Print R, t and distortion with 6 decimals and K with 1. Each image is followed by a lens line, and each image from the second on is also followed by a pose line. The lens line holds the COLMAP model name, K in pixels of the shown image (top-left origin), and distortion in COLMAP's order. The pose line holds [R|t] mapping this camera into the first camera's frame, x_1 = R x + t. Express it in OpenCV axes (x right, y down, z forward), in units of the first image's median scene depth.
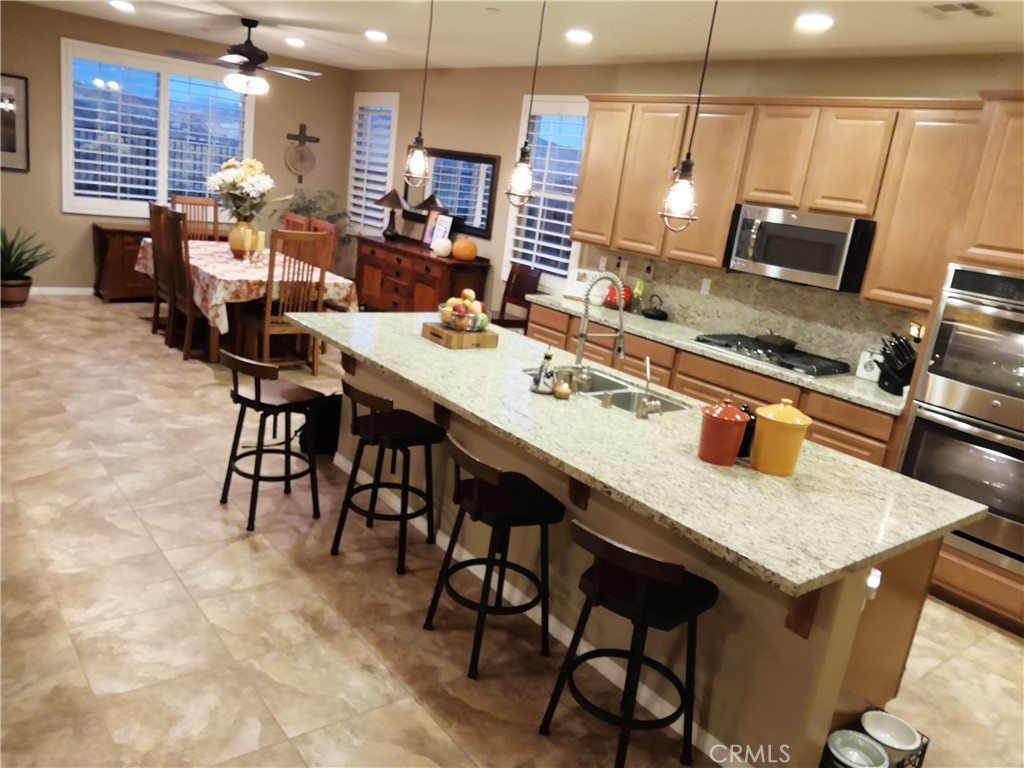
lens RADIAL K [[798.2, 0, 509.0], [0, 798.2, 377.7], [0, 0, 1]] dist [0.052863, -0.117269]
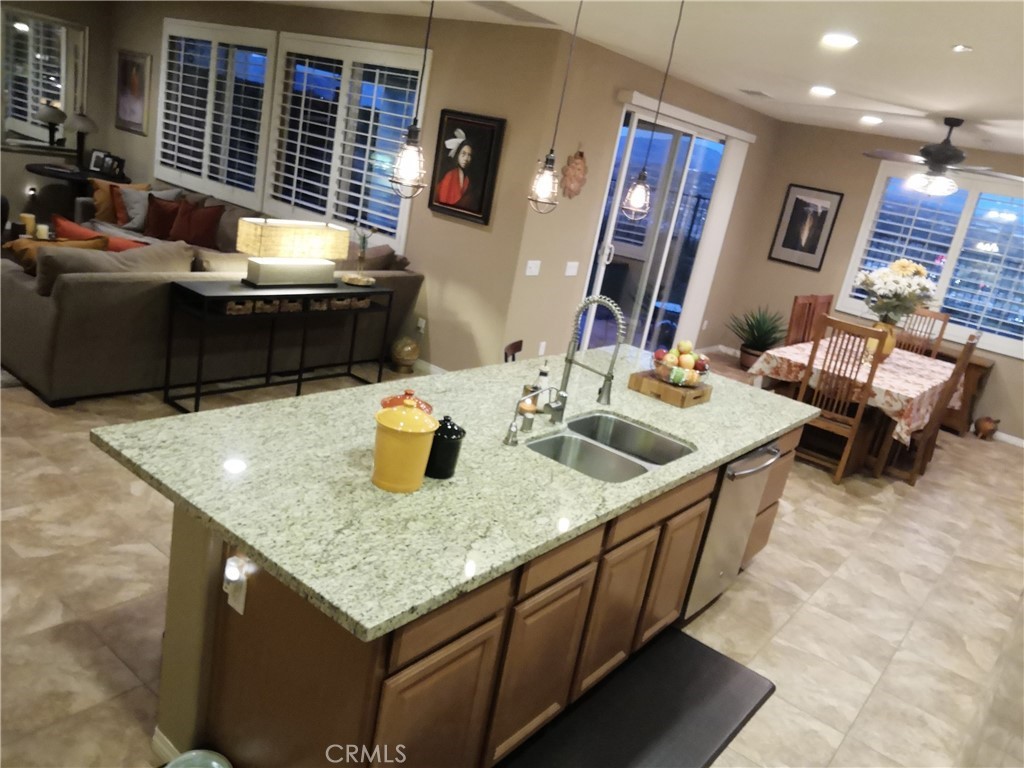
lens RADIAL K [[798.2, 0, 509.0], [0, 798.2, 377.7], [0, 0, 1]] dist [0.052863, -0.117269]
pose [[0.243053, 0.183972, -0.952407, 0.522921], [-0.382675, 0.920402, 0.080132, -0.045149], [0.891339, 0.344986, 0.294108, 0.382251]]
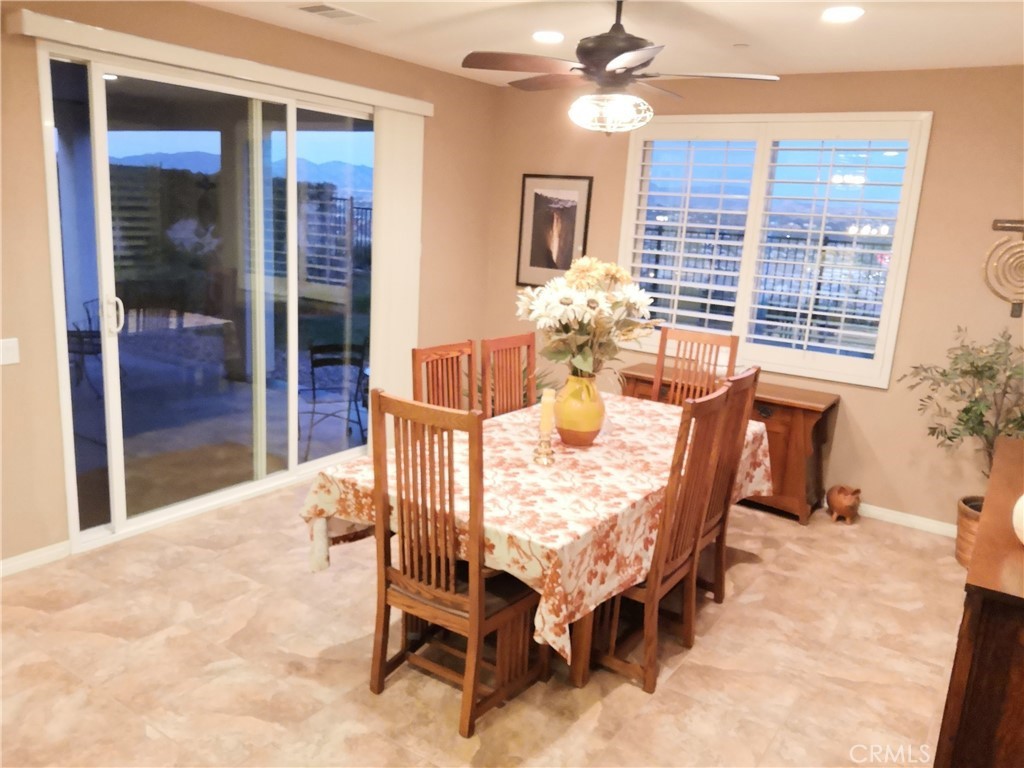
lens RADIAL K [[798.2, 0, 509.0], [0, 798.2, 377.7], [0, 0, 1]] dist [0.052863, -0.117269]
pose [[0.296681, 0.082700, -0.951389, 0.161837], [-0.250752, 0.968033, 0.005953, -0.202735], [0.921468, 0.236797, 0.307934, 0.878023]]
